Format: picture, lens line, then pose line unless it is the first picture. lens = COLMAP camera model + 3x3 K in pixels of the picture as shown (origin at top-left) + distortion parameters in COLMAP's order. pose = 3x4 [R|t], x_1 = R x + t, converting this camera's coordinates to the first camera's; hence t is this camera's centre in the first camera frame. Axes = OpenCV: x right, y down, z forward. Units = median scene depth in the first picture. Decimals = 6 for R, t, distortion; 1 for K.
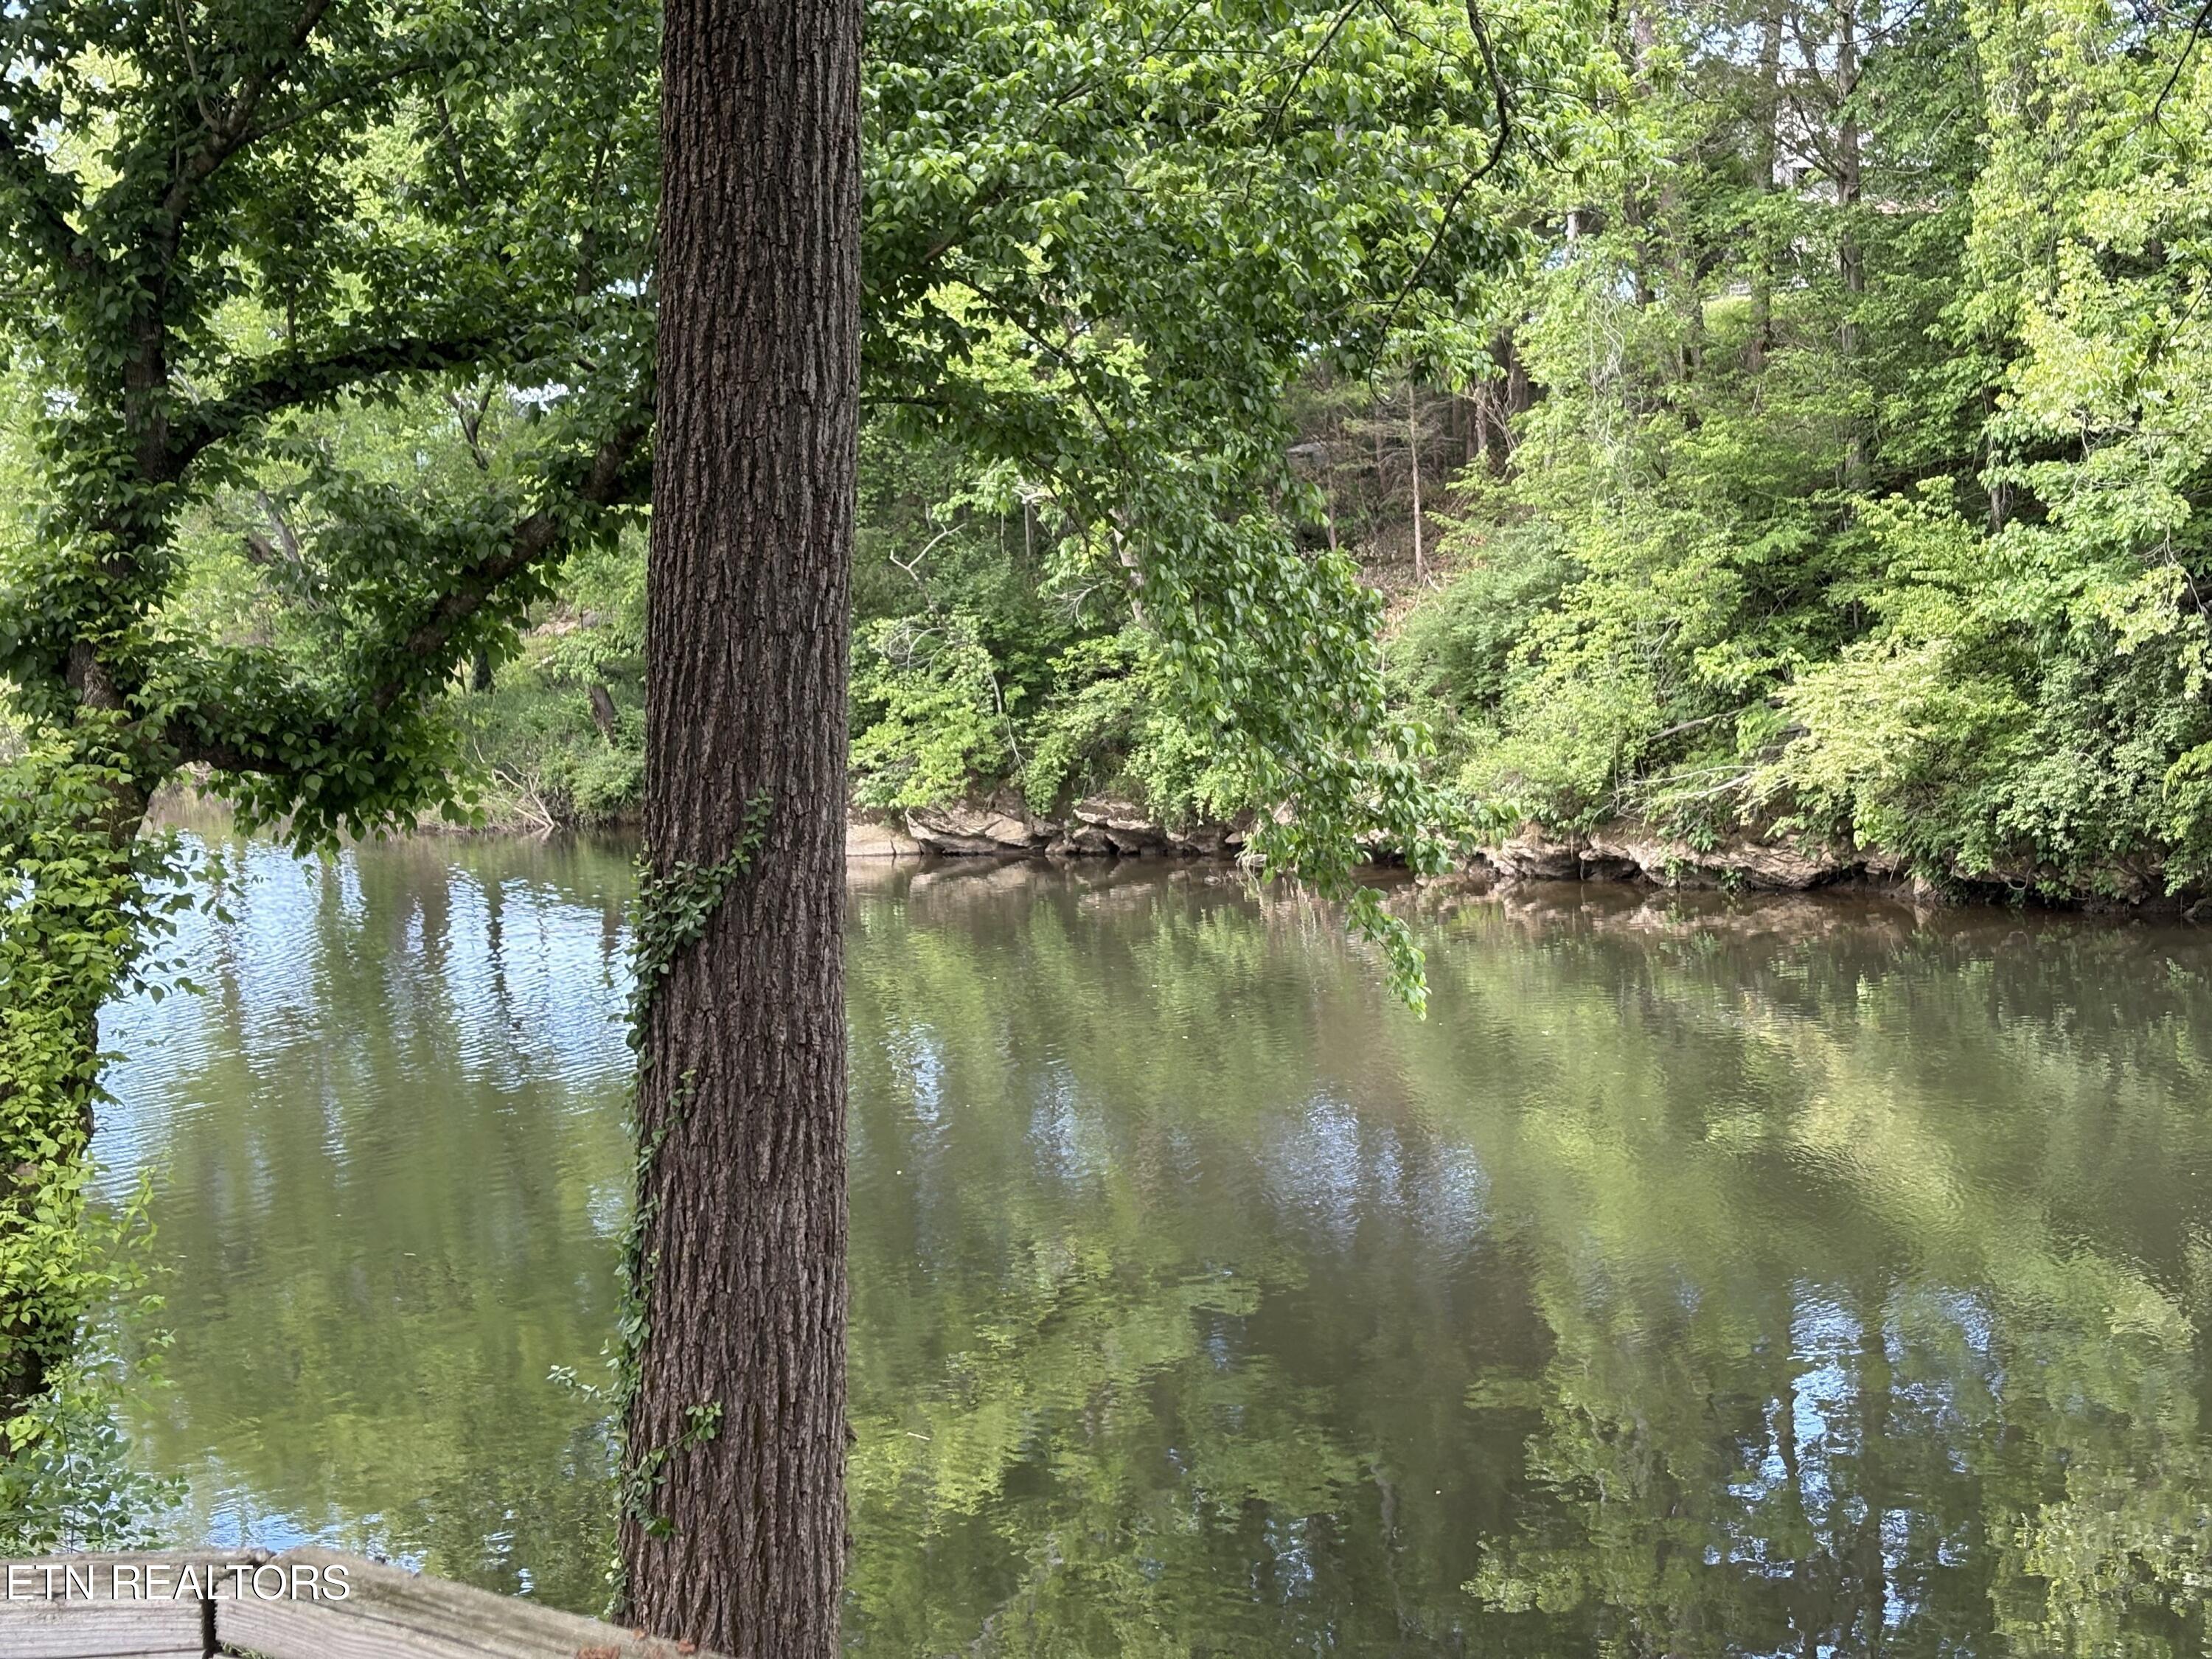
lens RADIAL K [[3333.0, 0, 1103.5], [0, 3333.0, 830.5], [0, 0, 1]] dist [0.133845, 0.000000]
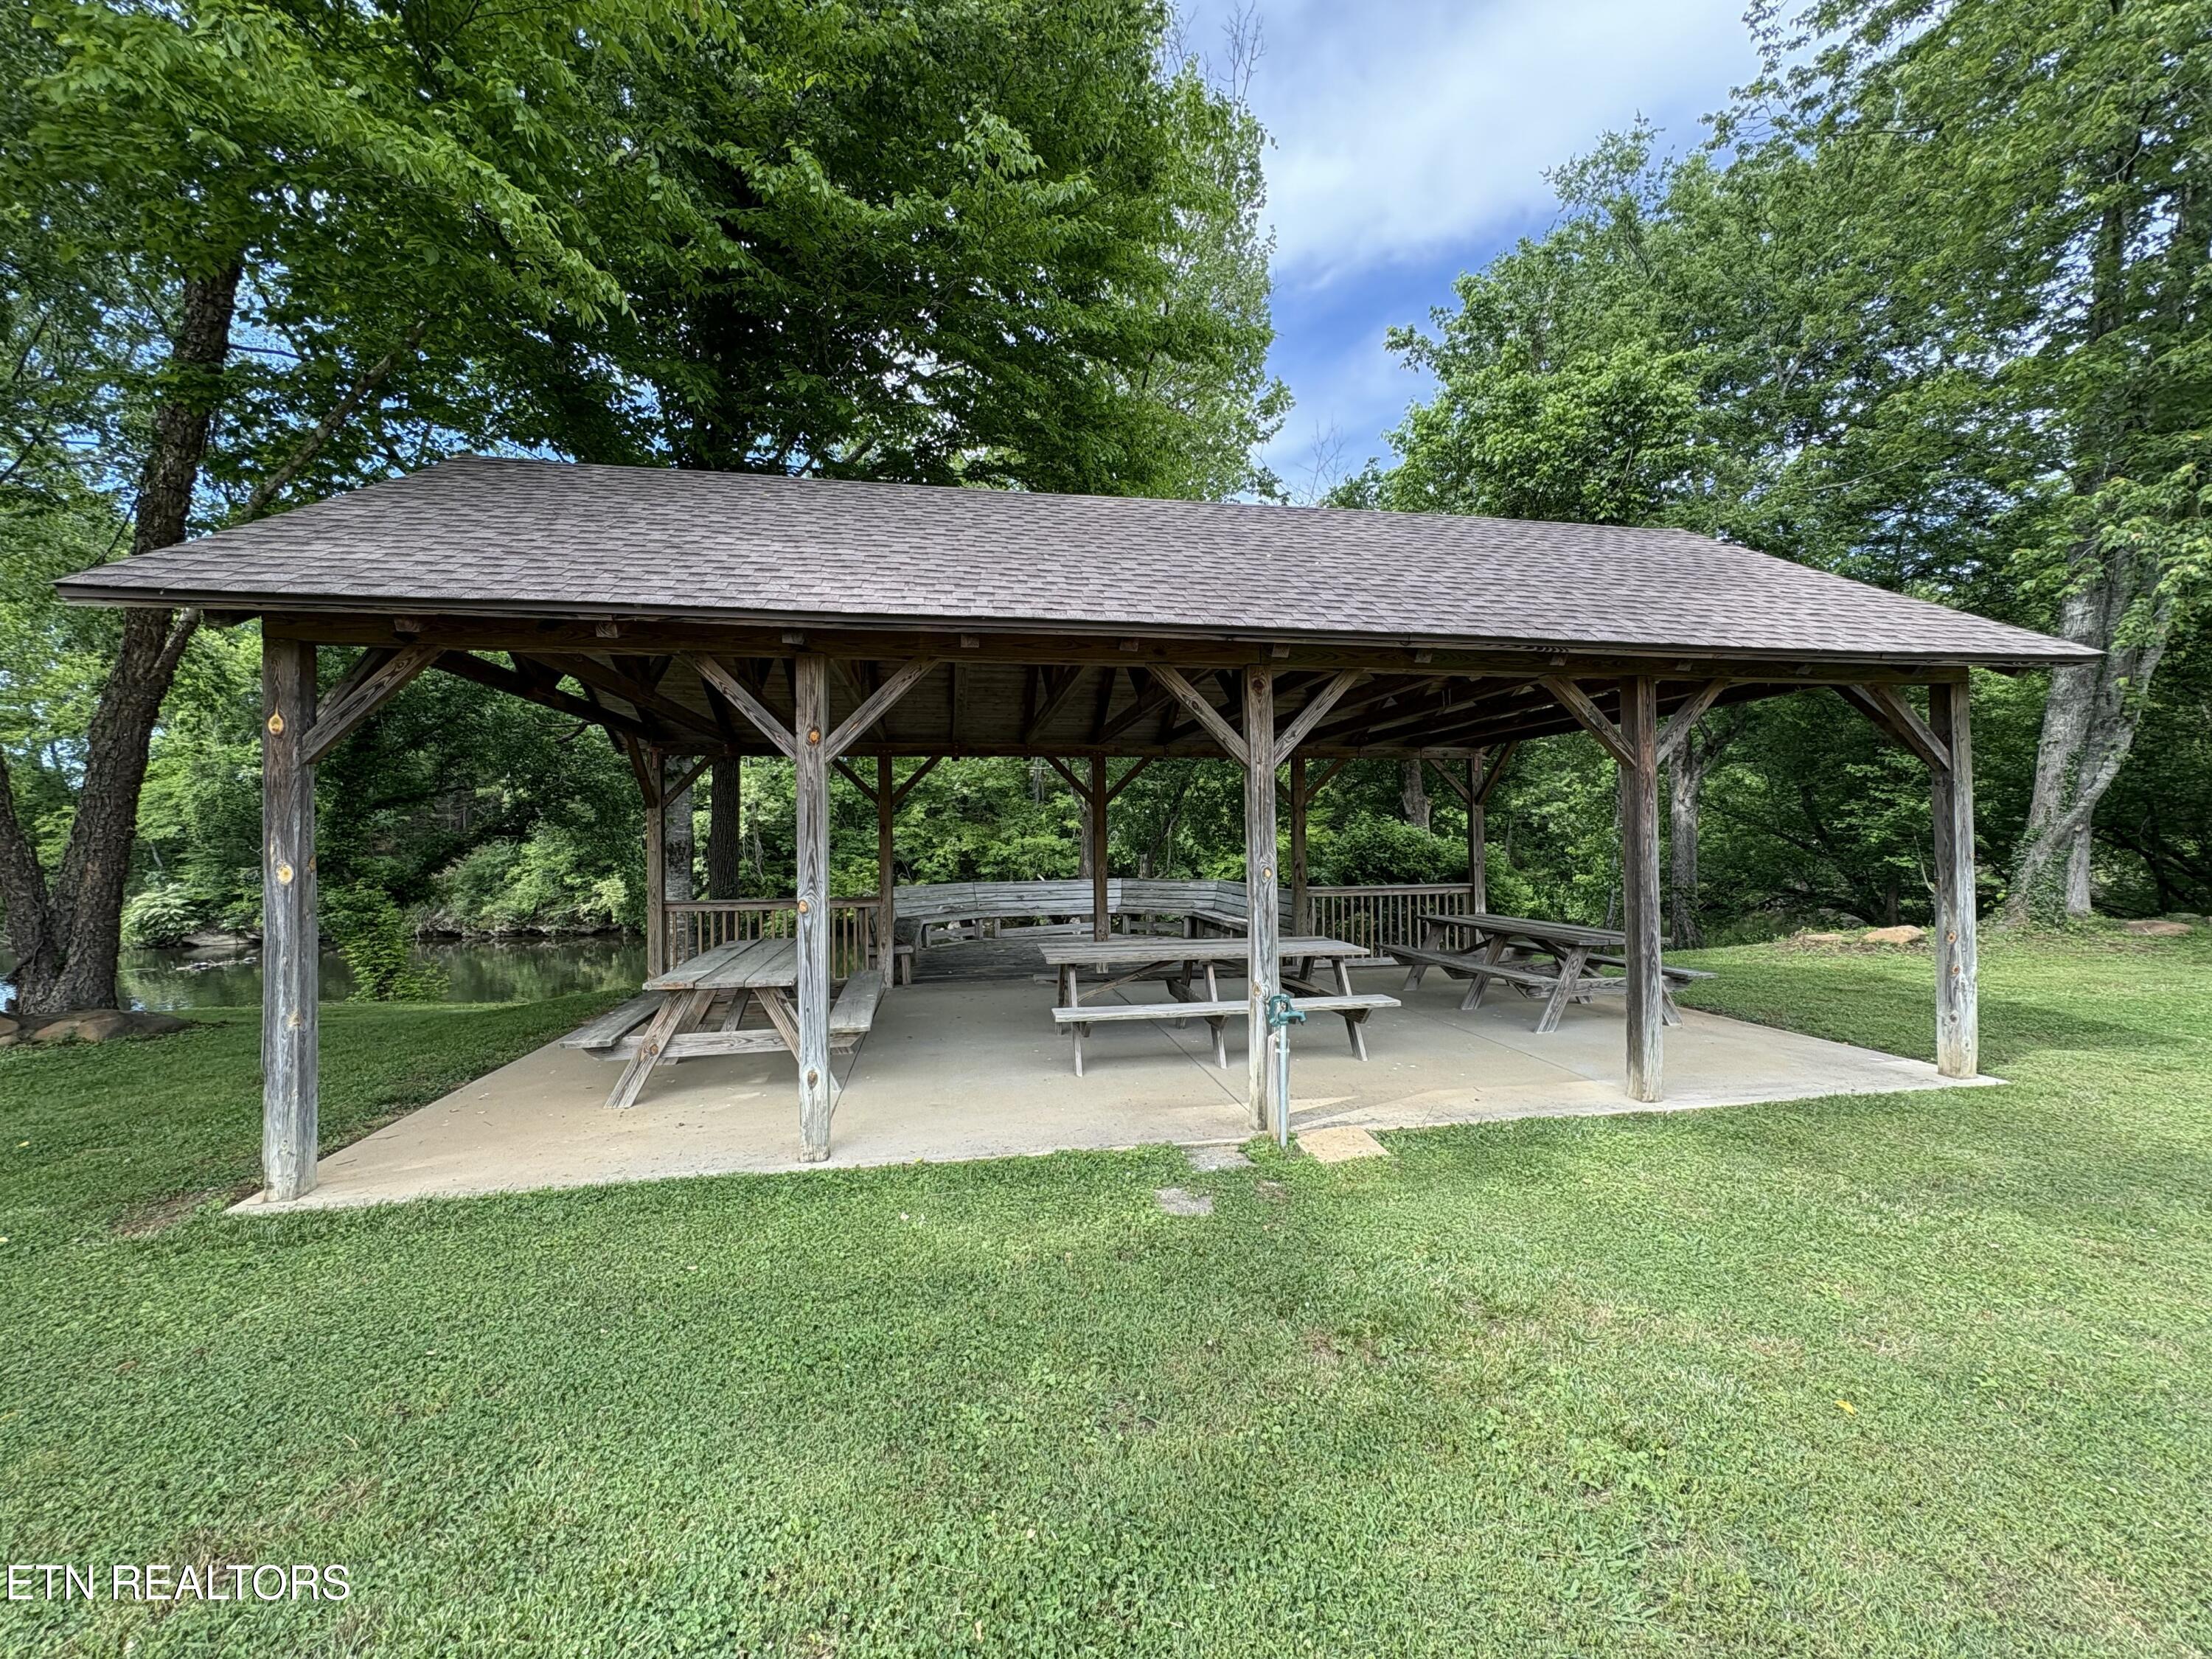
lens RADIAL K [[872.9, 0, 1104.4], [0, 872.9, 825.3], [0, 0, 1]] dist [-0.001156, -0.000172]
pose [[0.650086, 0.042107, 0.758693, -0.200249], [0.049102, 0.994049, -0.097242, 0.019576], [-0.758272, 0.100469, 0.644150, -0.182834]]
